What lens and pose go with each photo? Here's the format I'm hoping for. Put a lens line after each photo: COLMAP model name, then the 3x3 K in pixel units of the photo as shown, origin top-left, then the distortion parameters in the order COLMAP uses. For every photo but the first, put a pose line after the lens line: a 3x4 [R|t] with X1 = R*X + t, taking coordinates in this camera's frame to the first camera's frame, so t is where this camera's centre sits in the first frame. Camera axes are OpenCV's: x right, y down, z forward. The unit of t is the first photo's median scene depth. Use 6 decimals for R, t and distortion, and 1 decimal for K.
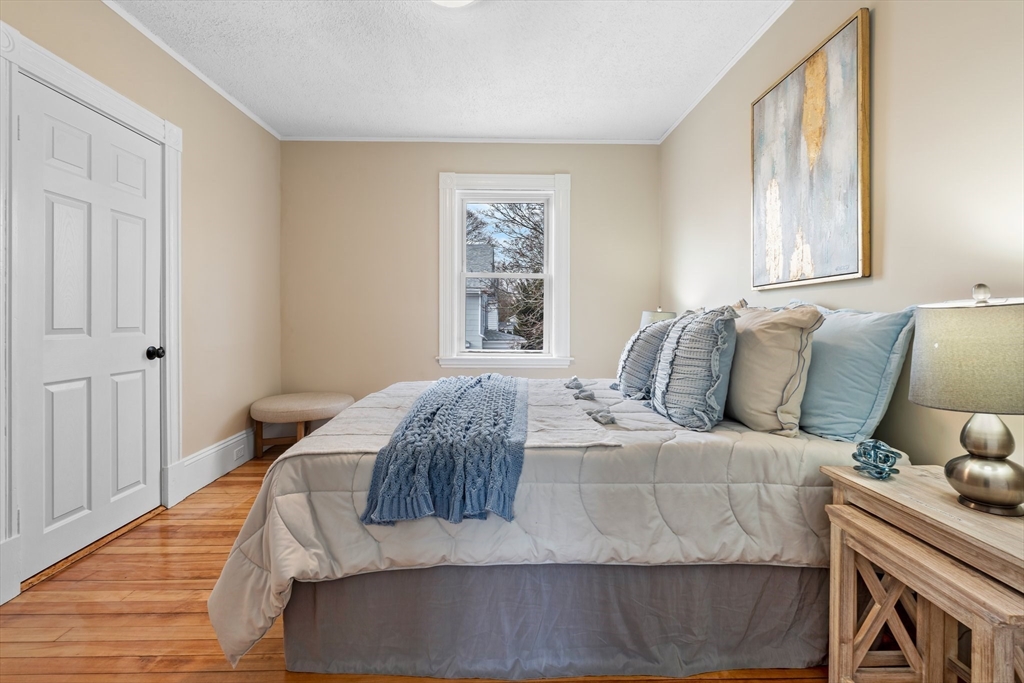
lens RADIAL K [[464.9, 0, 514.9], [0, 464.9, 319.6], [0, 0, 1]] dist [0.000886, 0.000381]
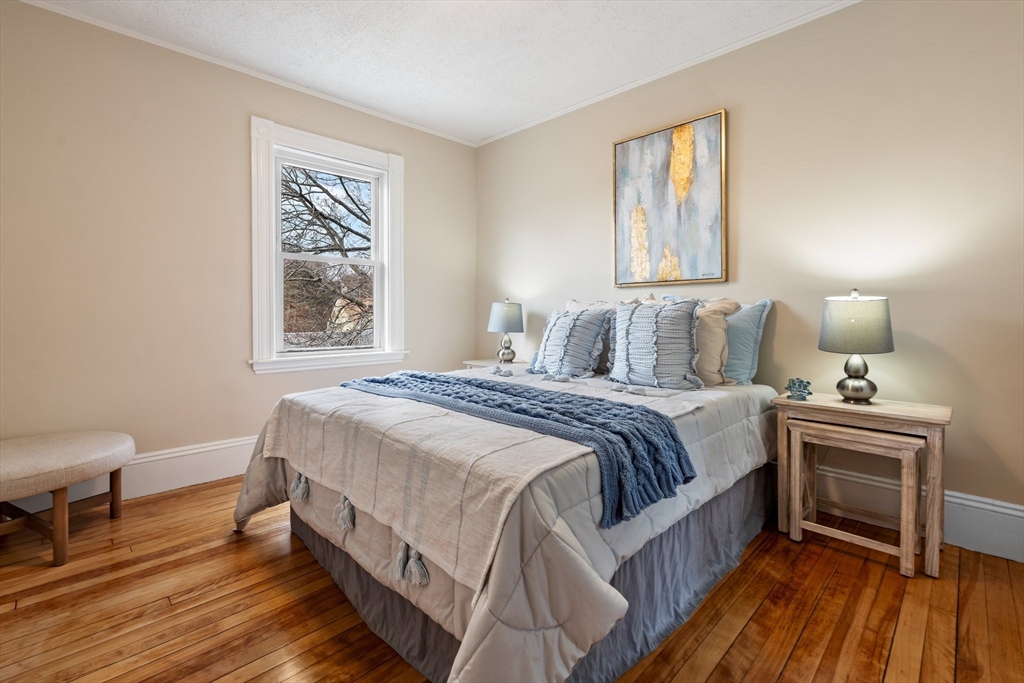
lens RADIAL K [[464.9, 0, 516.1], [0, 464.9, 315.7], [0, 0, 1]] dist [0.000886, 0.000381]
pose [[0.721026, -0.011265, 0.692817, -0.788051], [0.005948, 0.999932, 0.010069, 0.004792], [-0.692883, -0.003139, 0.721043, 0.333498]]
